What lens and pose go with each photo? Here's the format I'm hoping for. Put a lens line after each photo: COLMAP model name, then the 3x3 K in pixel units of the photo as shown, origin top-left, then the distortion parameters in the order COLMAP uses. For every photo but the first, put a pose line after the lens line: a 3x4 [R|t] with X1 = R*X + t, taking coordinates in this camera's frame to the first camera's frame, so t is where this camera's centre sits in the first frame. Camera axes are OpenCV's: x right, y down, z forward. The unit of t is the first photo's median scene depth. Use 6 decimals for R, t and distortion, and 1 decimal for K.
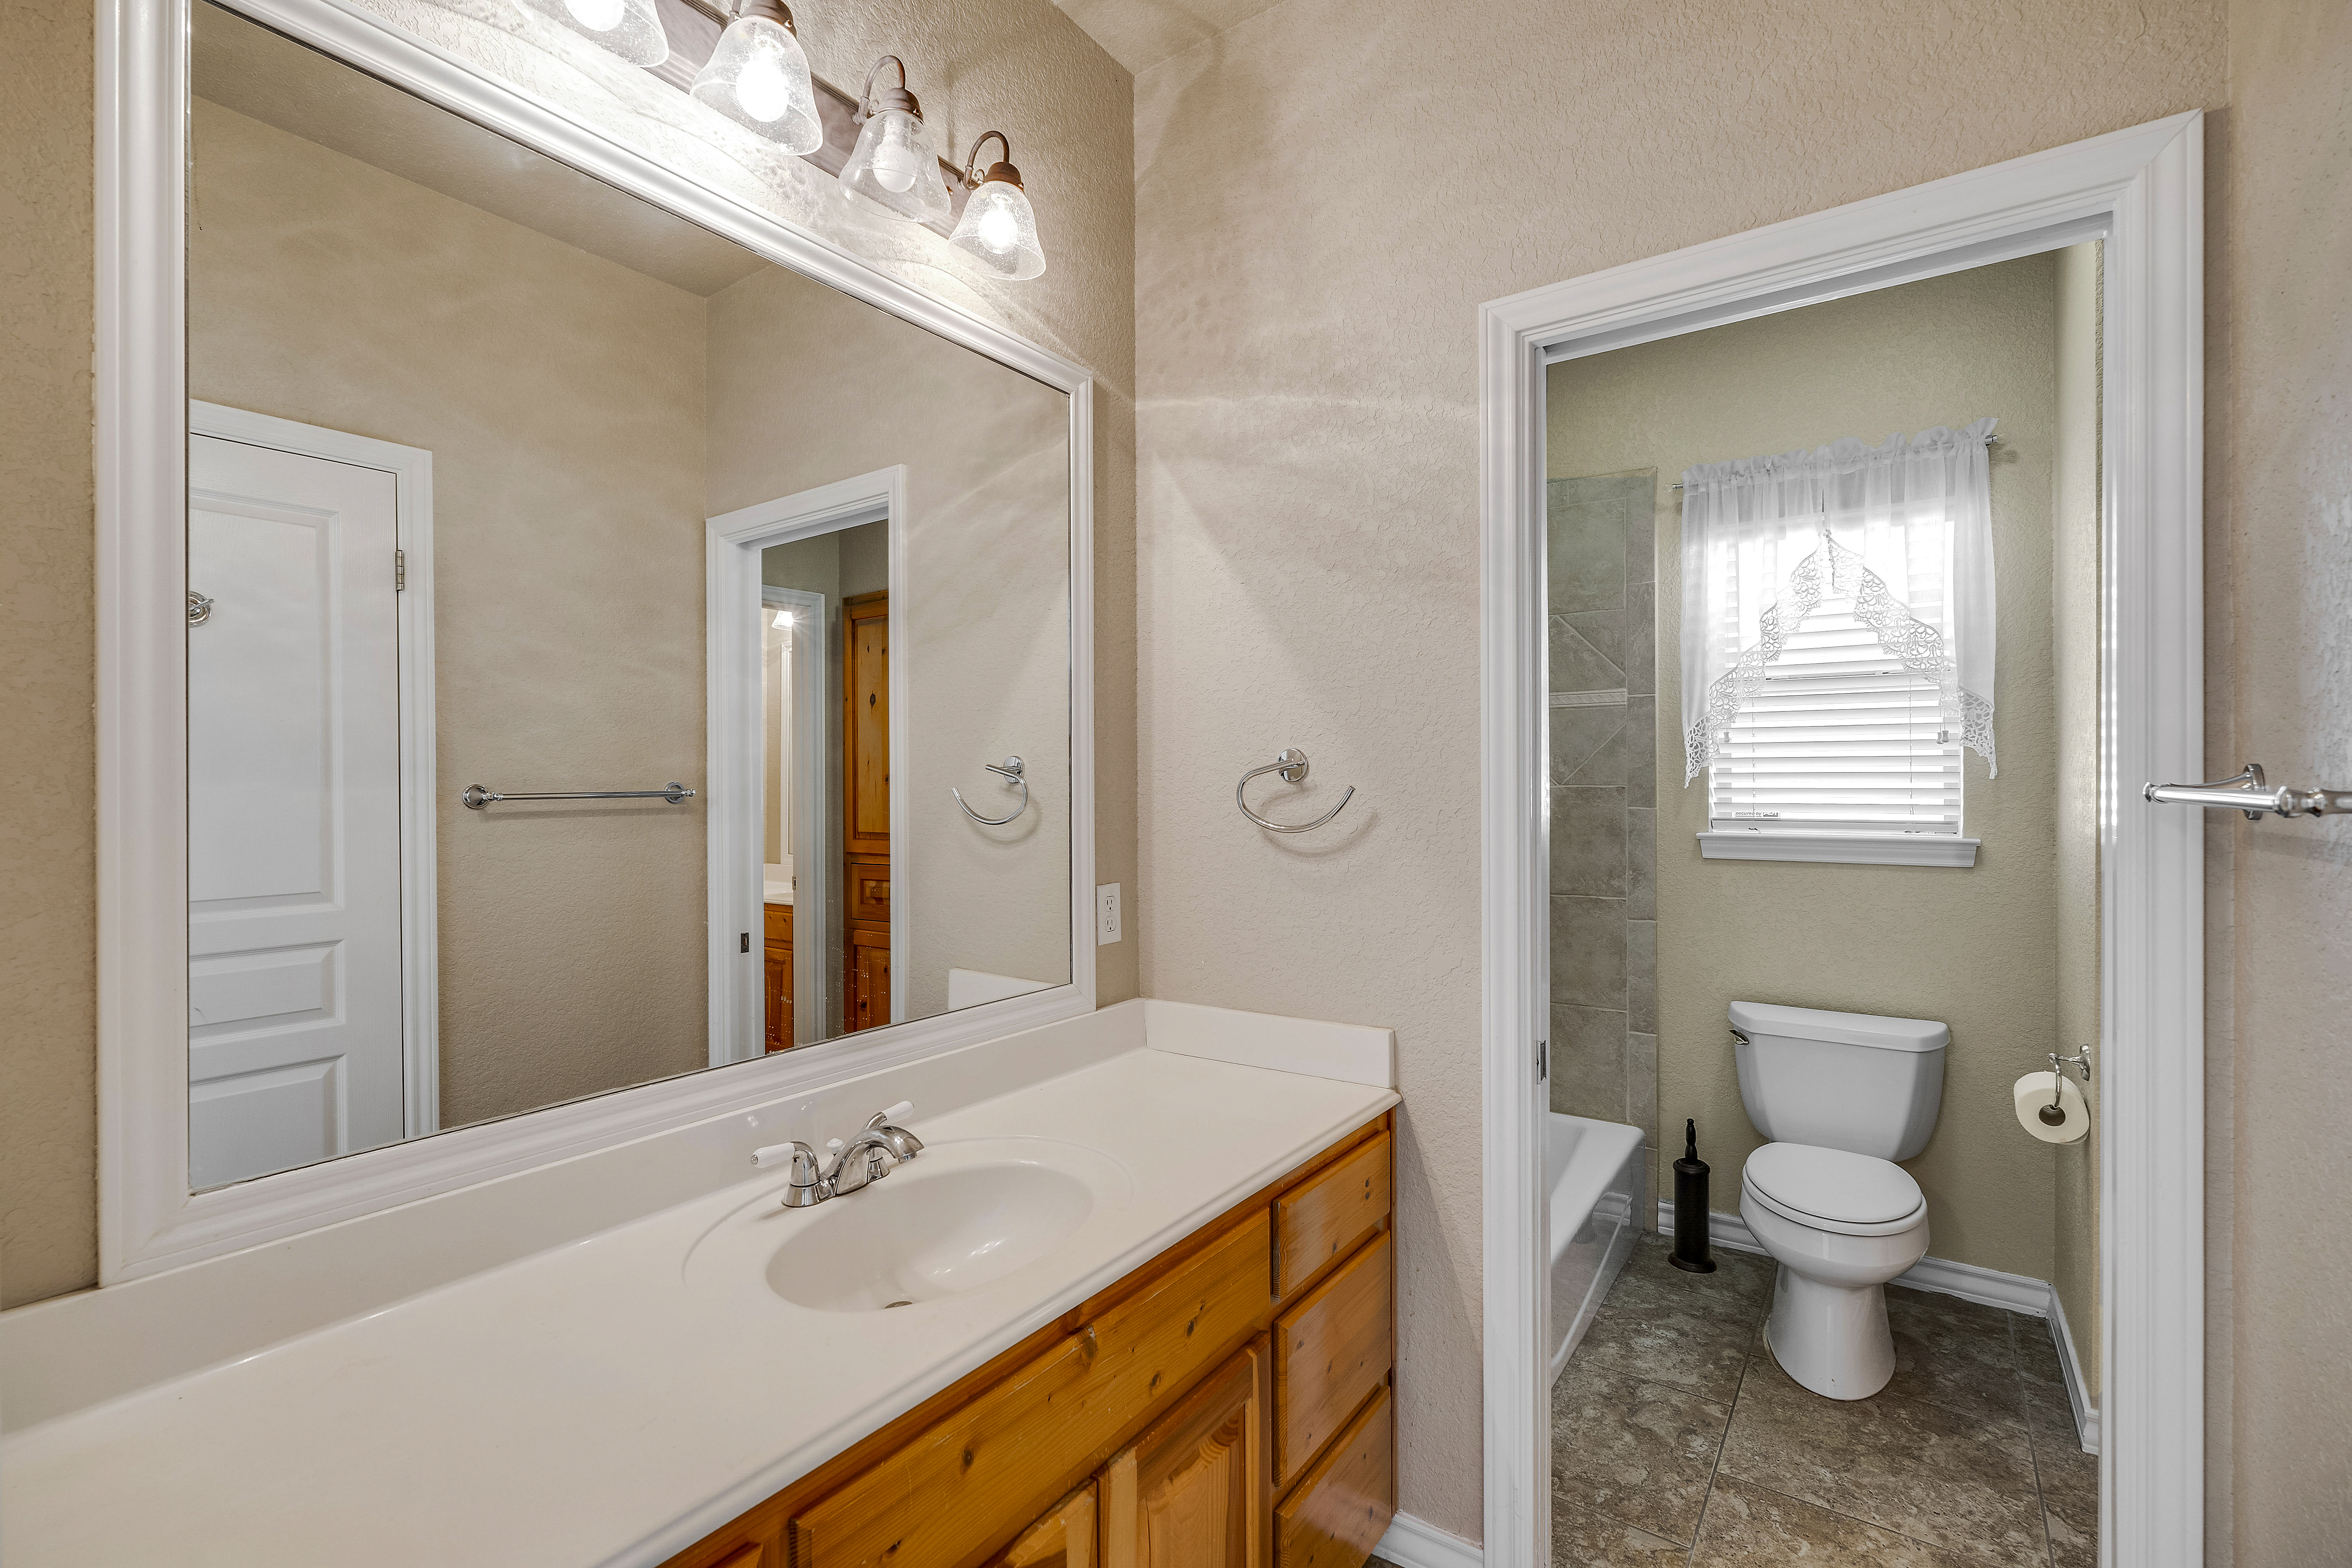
lens RADIAL K [[1057.7, 0, 1179.2], [0, 1057.7, 788.6], [0, 0, 1]] dist [0.002326, -0.000257]
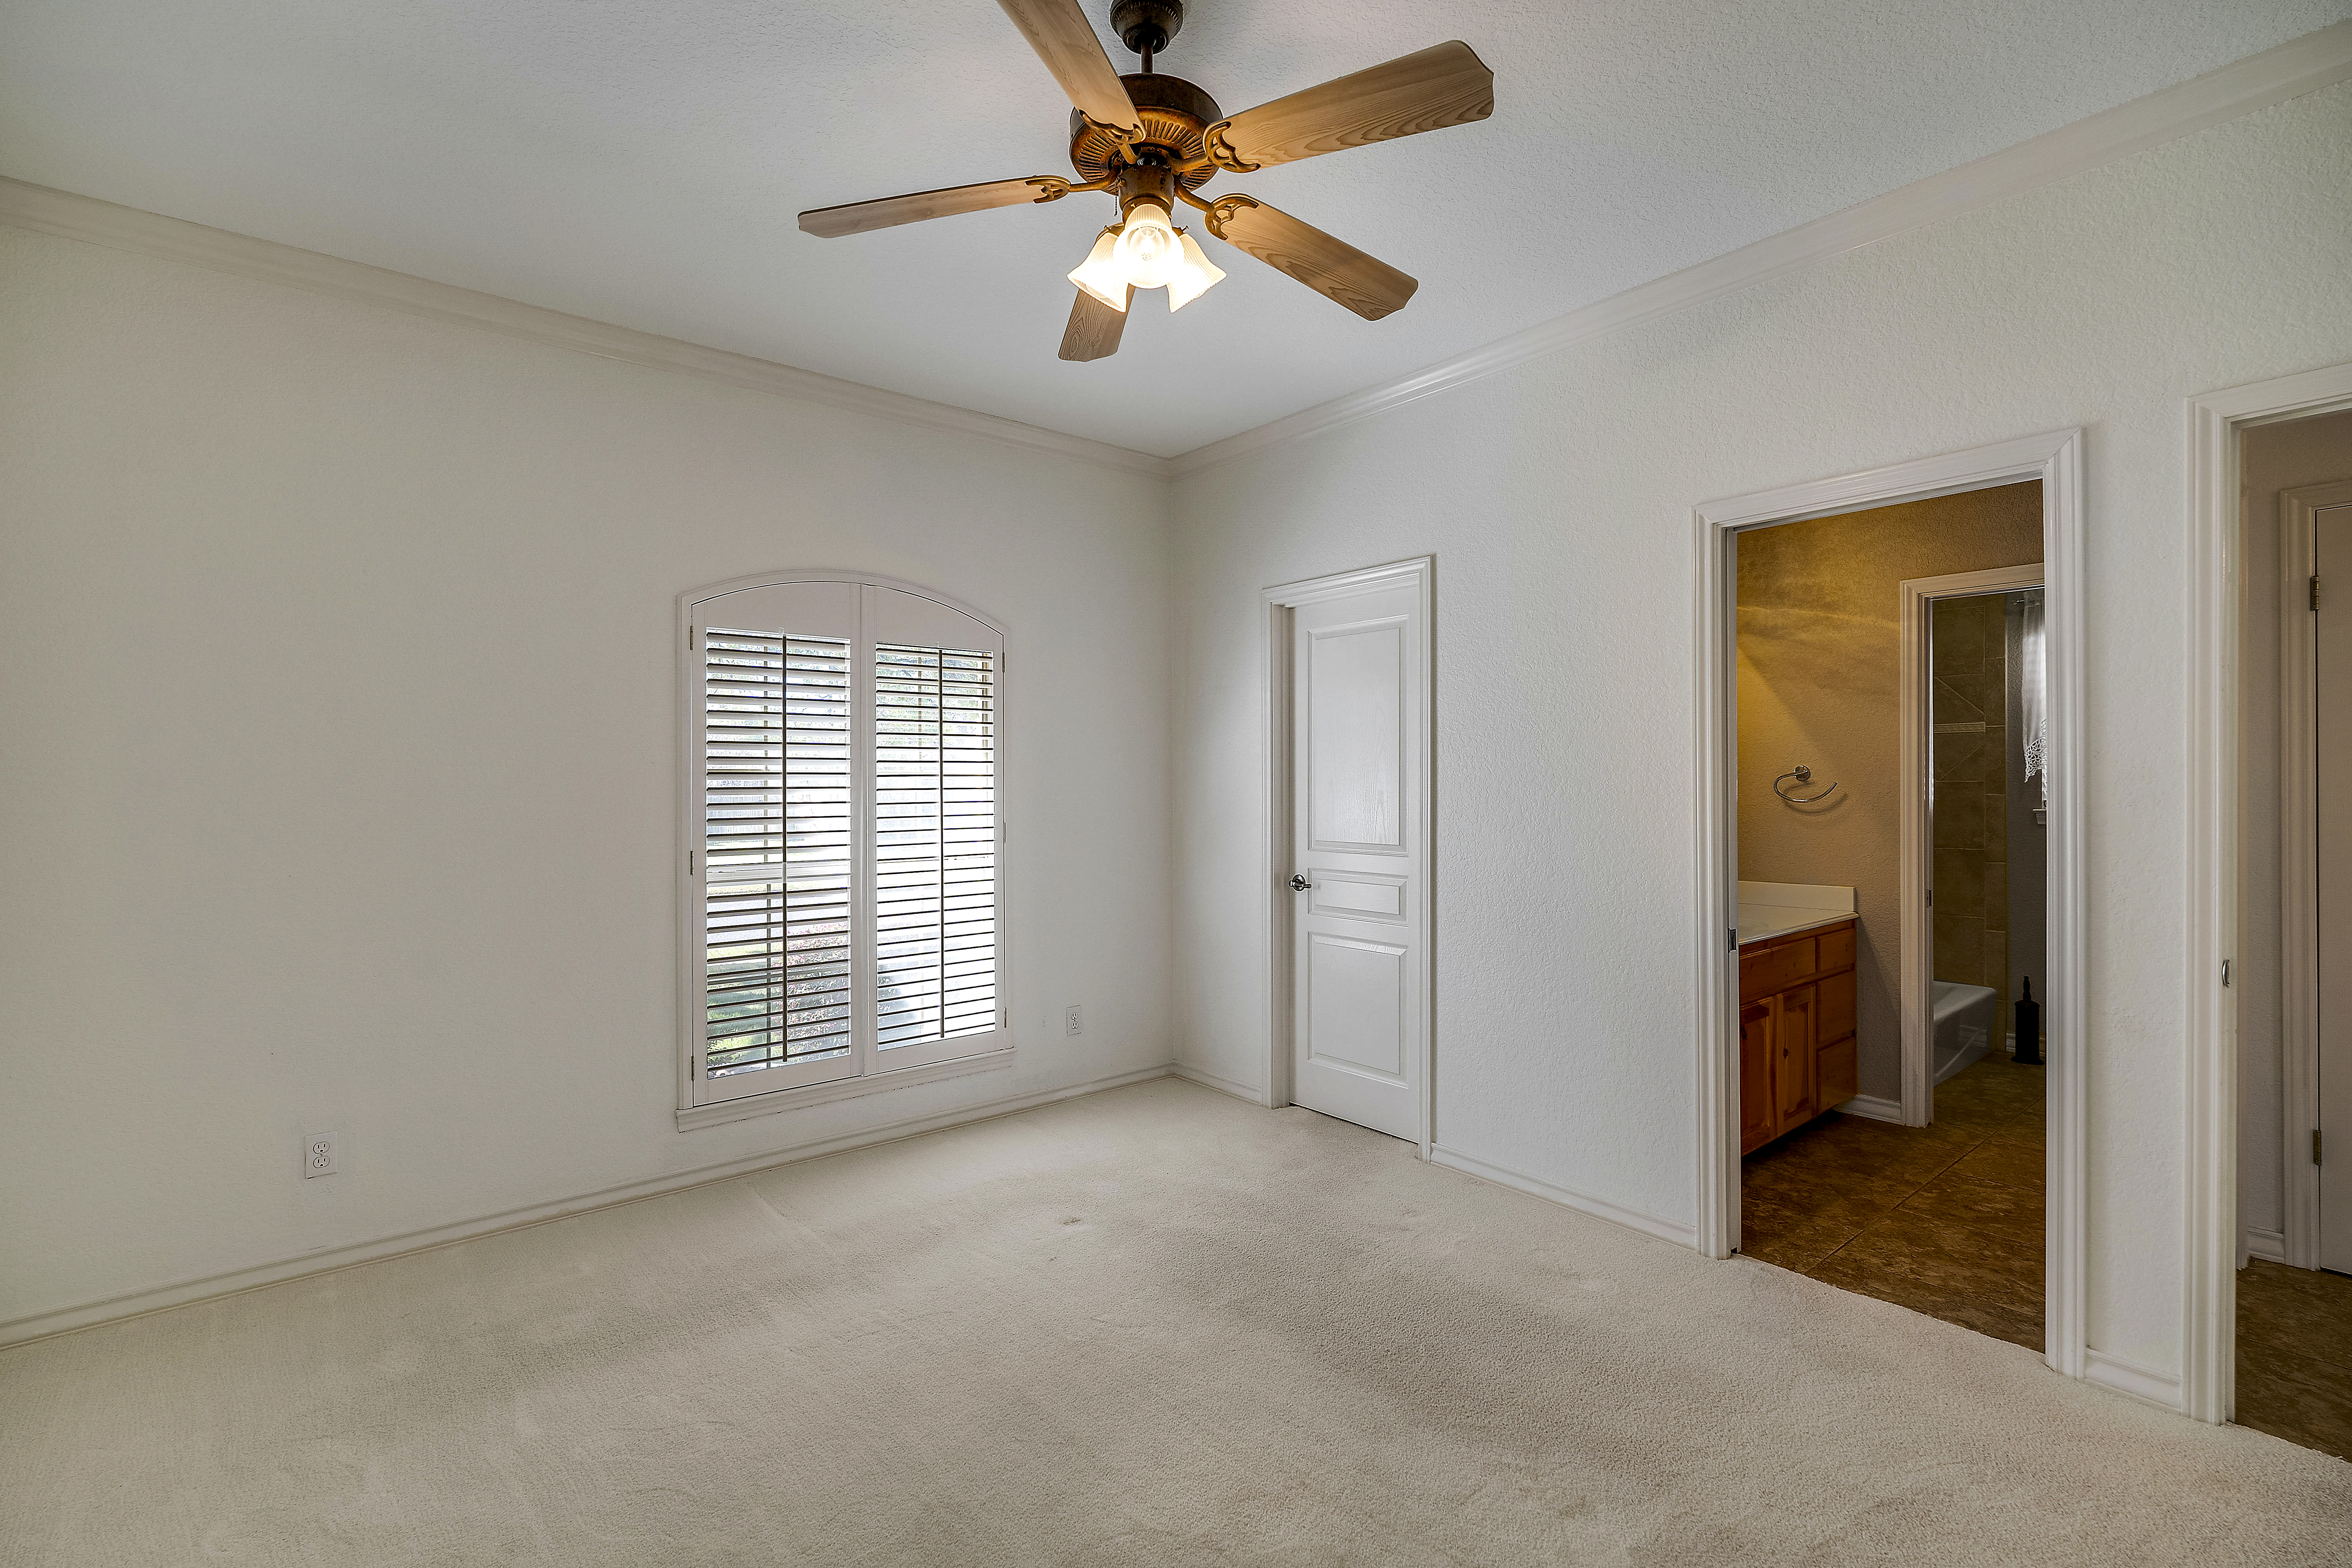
lens RADIAL K [[1057.7, 0, 1176.6], [0, 1057.7, 786.3], [0, 0, 1]] dist [0.002326, -0.000257]
pose [[0.961941, 0.001475, -0.273254, -0.562939], [0.000432, 0.999976, 0.006917, -0.009999], [0.273258, -0.006772, 0.961917, -1.552332]]
